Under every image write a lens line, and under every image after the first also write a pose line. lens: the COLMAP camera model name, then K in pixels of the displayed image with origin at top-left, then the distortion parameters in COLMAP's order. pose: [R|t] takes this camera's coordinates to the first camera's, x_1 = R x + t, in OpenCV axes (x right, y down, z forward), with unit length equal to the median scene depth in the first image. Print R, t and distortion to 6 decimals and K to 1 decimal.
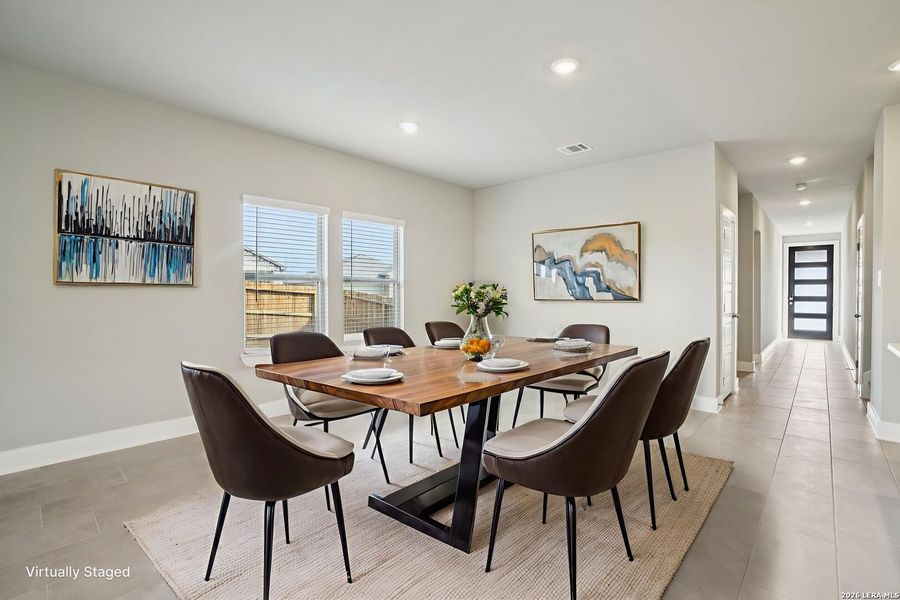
lens RADIAL K [[419.2, 0, 446.7], [0, 419.2, 296.5], [0, 0, 1]] dist [-0.040930, 0.019786]
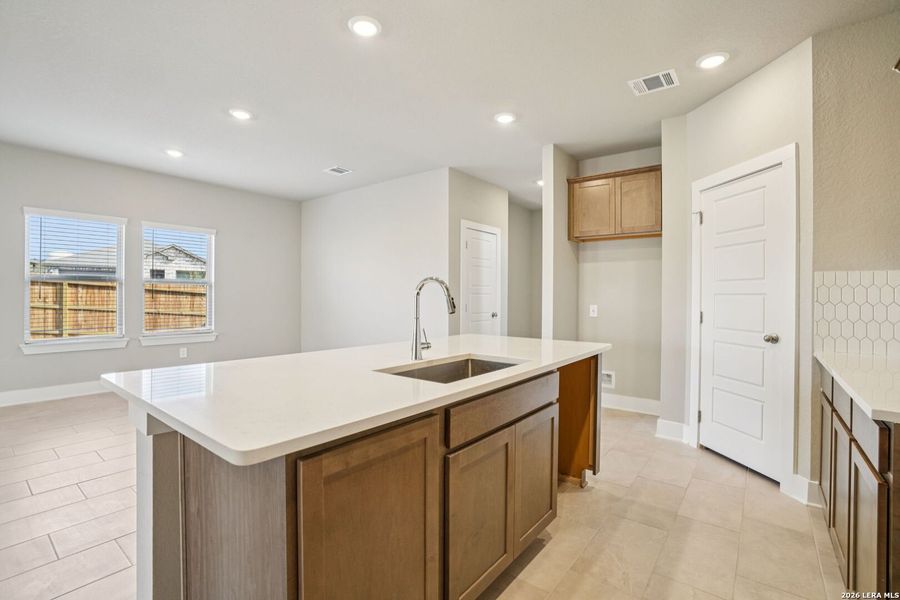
lens RADIAL K [[419.2, 0, 446.7], [0, 419.2, 296.5], [0, 0, 1]] dist [-0.040930, 0.019786]
pose [[0.998423, 0.006615, 0.055754, 0.282214], [-0.006296, 0.999963, -0.005901, 0.001743], [-0.055791, 0.005541, 0.998427, -0.095718]]
